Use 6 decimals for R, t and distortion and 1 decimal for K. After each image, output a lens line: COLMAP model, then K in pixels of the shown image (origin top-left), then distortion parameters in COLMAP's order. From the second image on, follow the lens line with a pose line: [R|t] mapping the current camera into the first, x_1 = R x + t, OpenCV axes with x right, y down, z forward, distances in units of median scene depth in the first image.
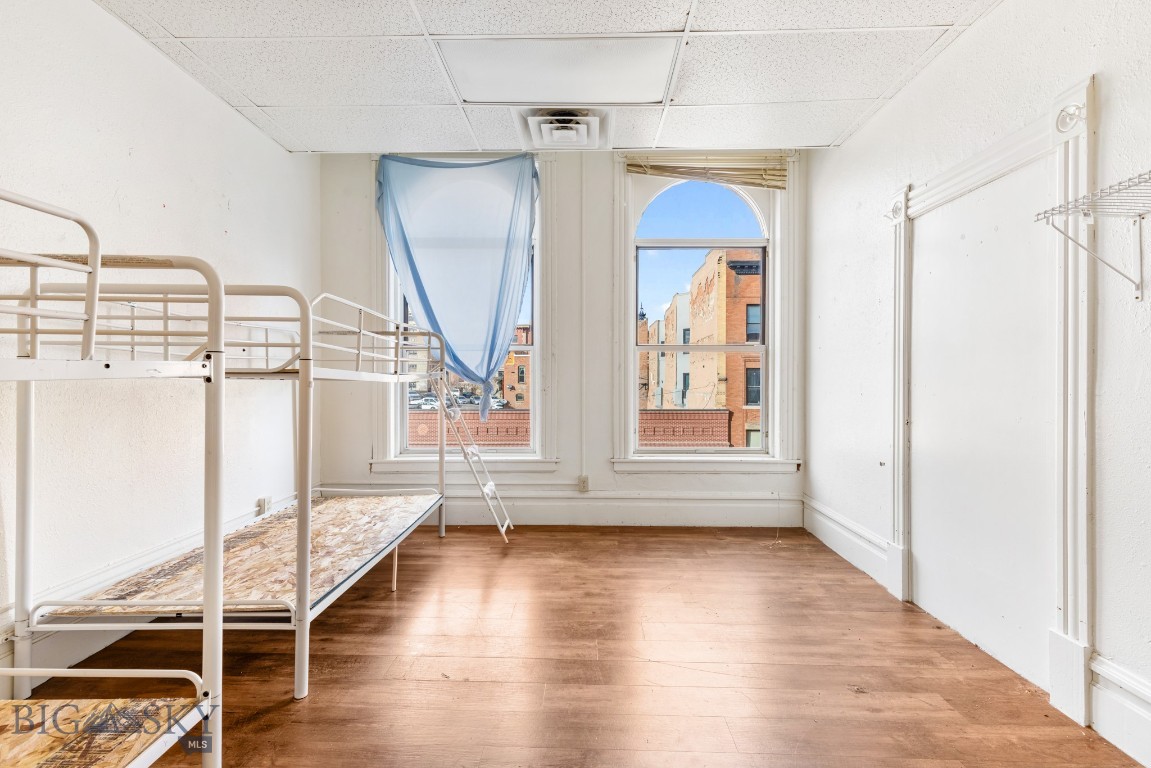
lens RADIAL K [[517.1, 0, 576.3], [0, 517.1, 379.4], [0, 0, 1]] dist [0.003712, 0.000391]
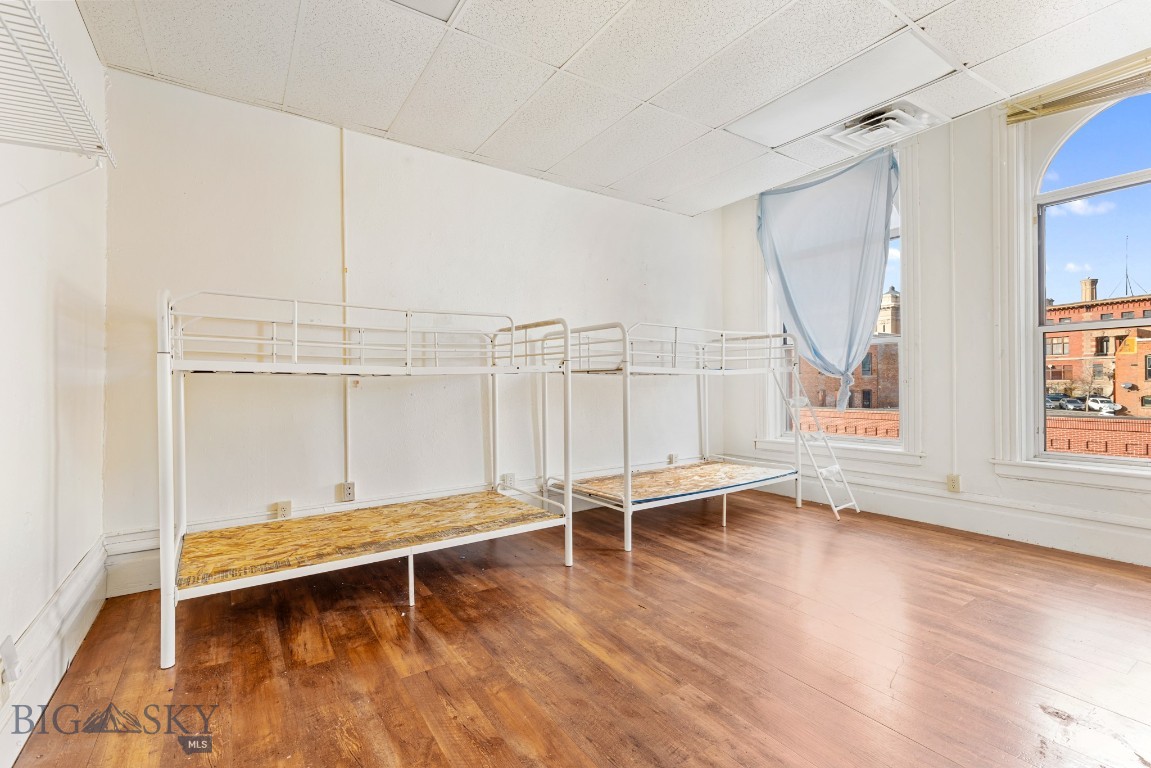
lens RADIAL K [[517.1, 0, 576.3], [0, 517.1, 379.4], [0, 0, 1]] dist [0.003712, 0.000391]
pose [[0.574518, -0.013898, -0.818374, 0.450528], [0.013896, 0.999877, -0.007225, 0.017320], [0.818374, -0.007221, 0.574640, -0.089491]]
